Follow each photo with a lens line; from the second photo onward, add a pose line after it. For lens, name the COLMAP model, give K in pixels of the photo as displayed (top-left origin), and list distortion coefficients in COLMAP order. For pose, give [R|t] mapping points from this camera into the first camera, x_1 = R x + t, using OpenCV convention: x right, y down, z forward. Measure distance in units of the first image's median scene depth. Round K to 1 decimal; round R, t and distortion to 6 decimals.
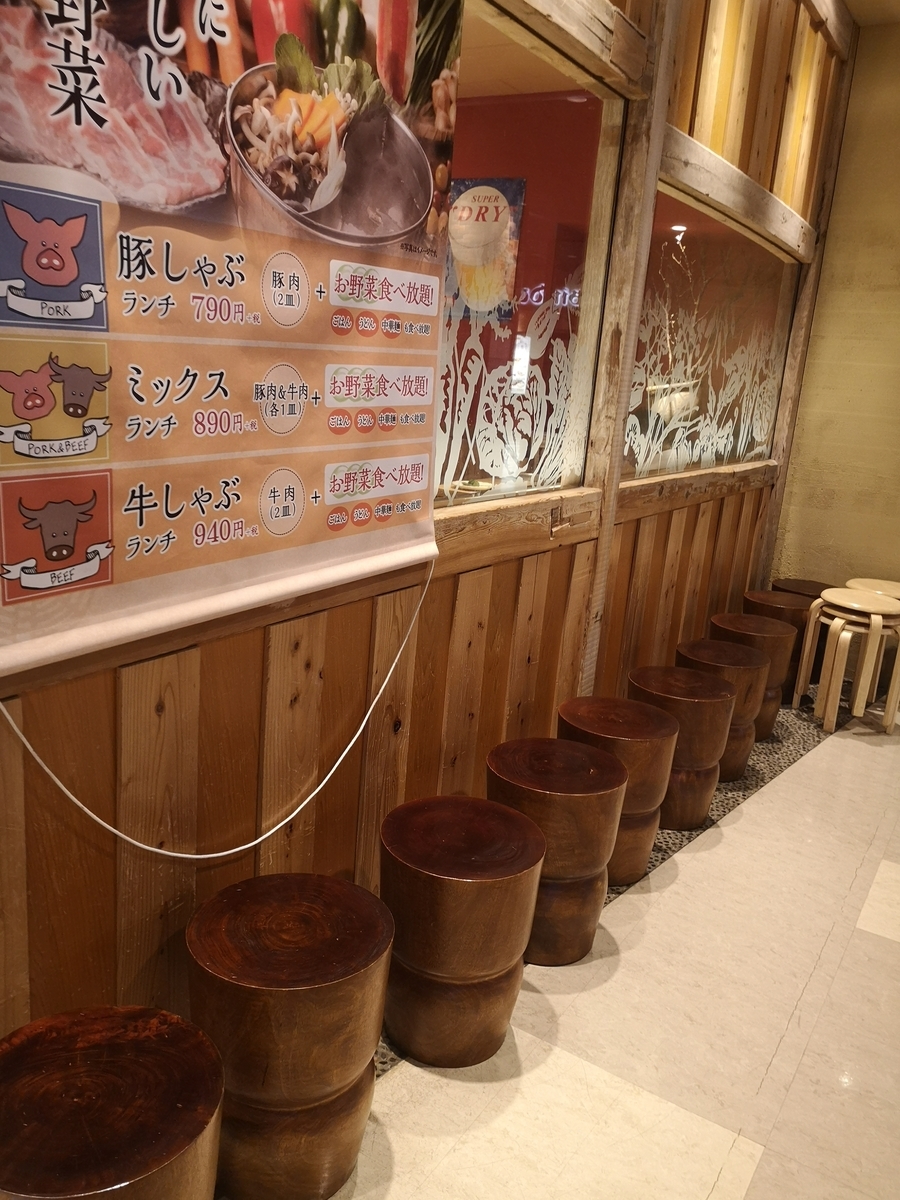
lens RADIAL K [[955.7, 0, 449.7], [0, 955.7, 593.1], [0, 0, 1]] dist [0.005181, -0.028989]
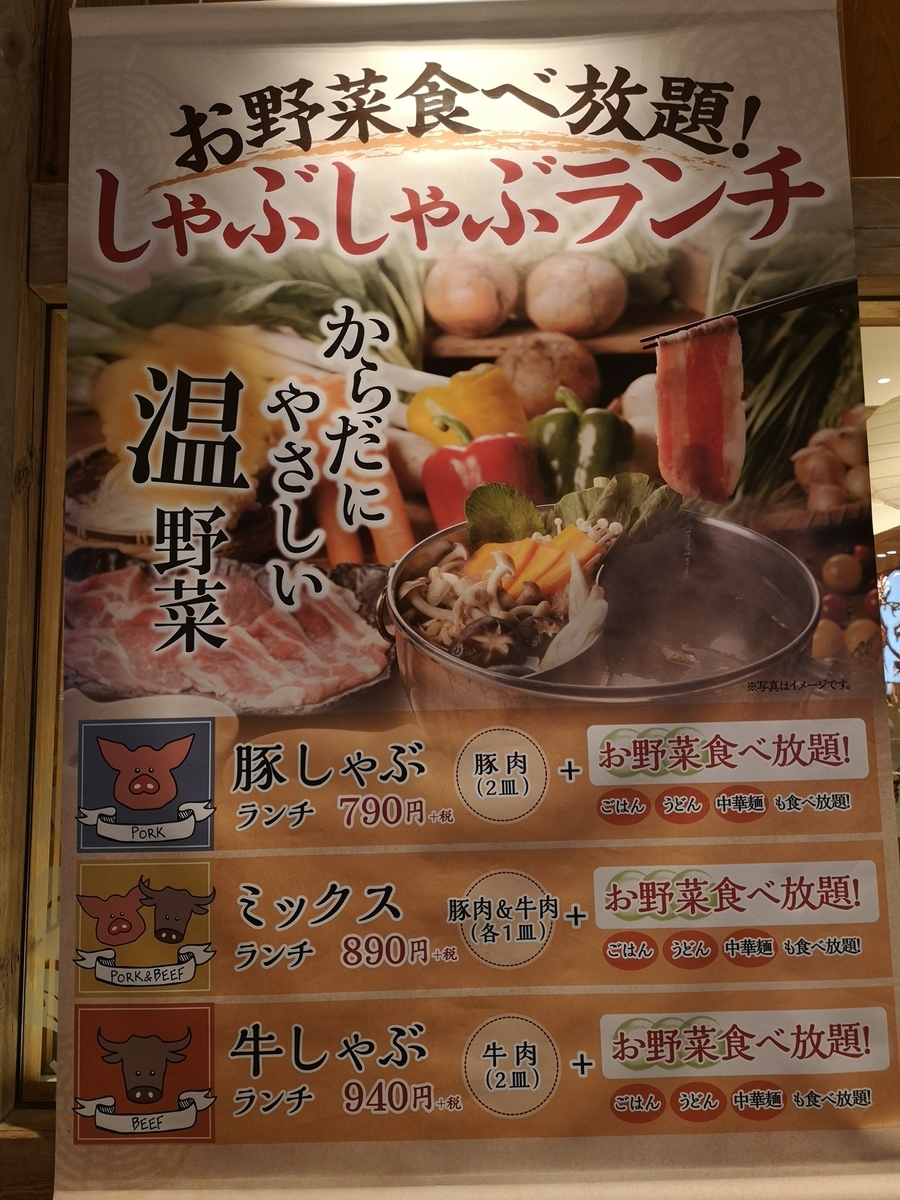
lens RADIAL K [[955.7, 0, 448.4], [0, 955.7, 596.3], [0, 0, 1]] dist [0.005181, -0.028989]
pose [[0.520645, -0.175021, -0.835641, 0.510310], [-0.156683, 0.942553, -0.295034, -0.233158], [0.839273, 0.284539, 0.463313, 0.601207]]
